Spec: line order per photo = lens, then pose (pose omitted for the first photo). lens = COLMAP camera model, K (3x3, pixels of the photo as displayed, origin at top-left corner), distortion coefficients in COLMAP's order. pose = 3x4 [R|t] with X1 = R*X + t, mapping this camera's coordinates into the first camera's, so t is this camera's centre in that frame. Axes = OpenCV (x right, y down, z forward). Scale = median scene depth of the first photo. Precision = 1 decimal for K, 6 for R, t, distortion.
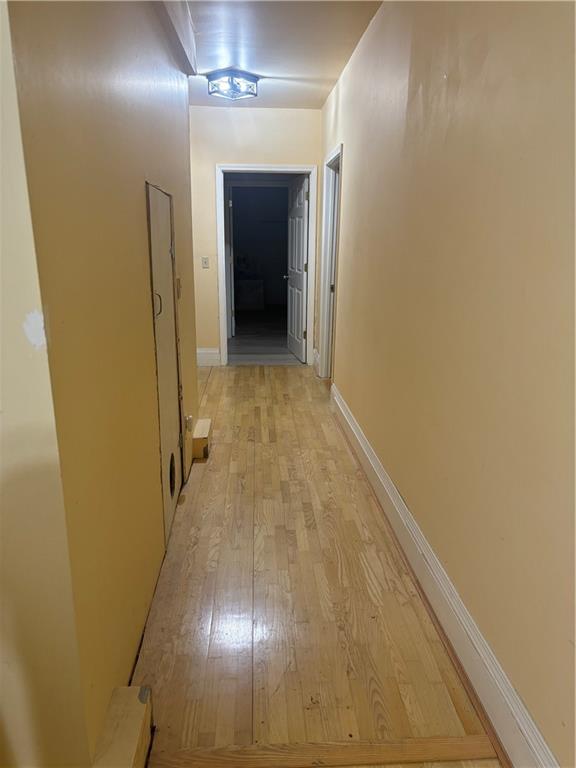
lens RADIAL K [[565.3, 0, 286.7], [0, 565.3, 365.0], [0, 0, 1]] dist [0.032636, -0.001996]
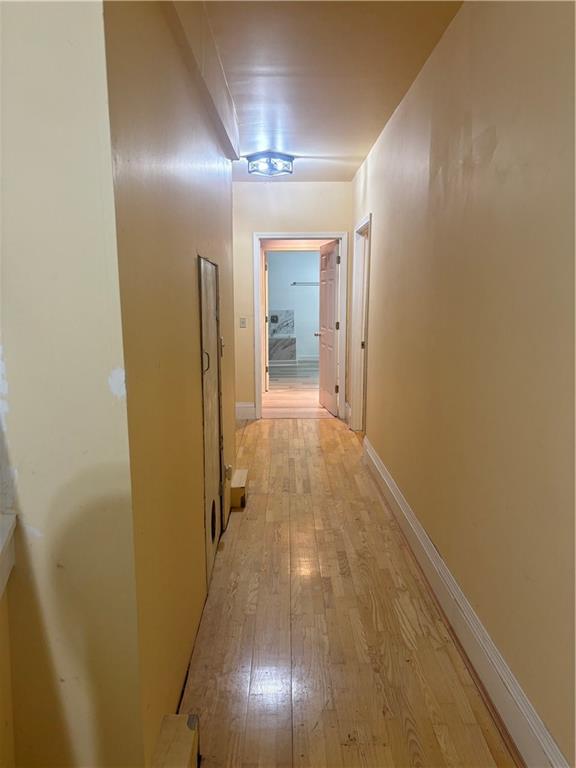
lens RADIAL K [[583.4, 0, 272.0], [0, 583.4, 380.6], [0, 0, 1]] dist [0.058212, -0.042741]
pose [[0.997121, -0.006951, -0.075504, -0.008676], [0.001531, 0.997432, -0.071609, 0.011391], [0.075808, 0.071287, 0.994571, -0.114425]]
